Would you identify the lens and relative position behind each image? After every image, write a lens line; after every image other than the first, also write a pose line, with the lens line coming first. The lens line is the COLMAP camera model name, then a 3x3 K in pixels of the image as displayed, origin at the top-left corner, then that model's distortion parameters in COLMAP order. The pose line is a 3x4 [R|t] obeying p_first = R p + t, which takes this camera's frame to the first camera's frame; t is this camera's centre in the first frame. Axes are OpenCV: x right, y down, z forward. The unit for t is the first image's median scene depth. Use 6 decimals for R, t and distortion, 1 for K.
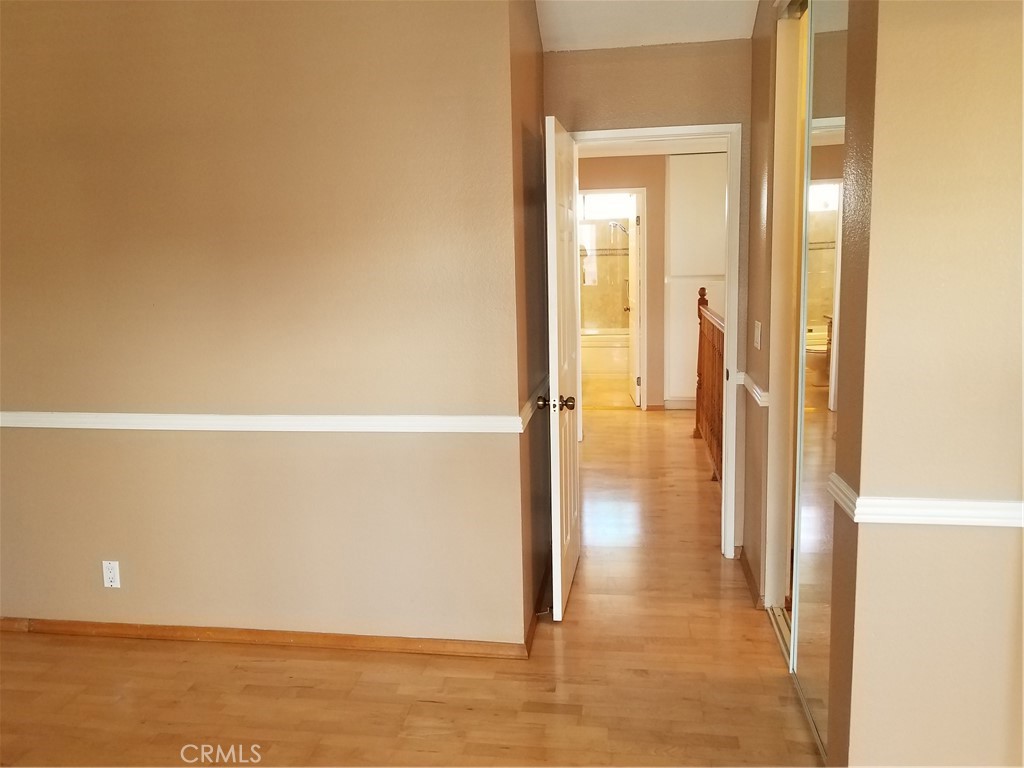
lens RADIAL K [[804.3, 0, 512.0], [0, 804.3, 384.0], [0, 0, 1]] dist [0.000001, 0.001033]
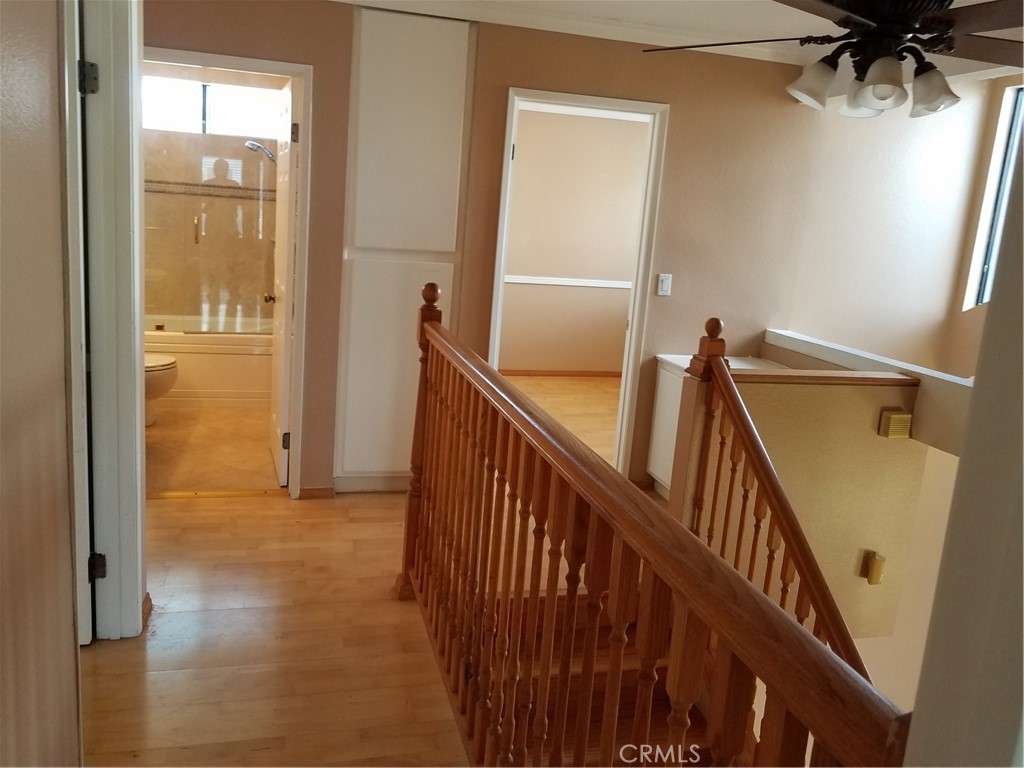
lens RADIAL K [[804.3, 0, 512.0], [0, 804.3, 384.0], [0, 0, 1]] dist [0.000001, 0.001033]
pose [[0.910539, 0.023949, 0.412730, 0.074033], [-0.043188, 0.998369, 0.037349, -0.067728], [-0.411162, -0.051833, 0.910087, 0.462430]]
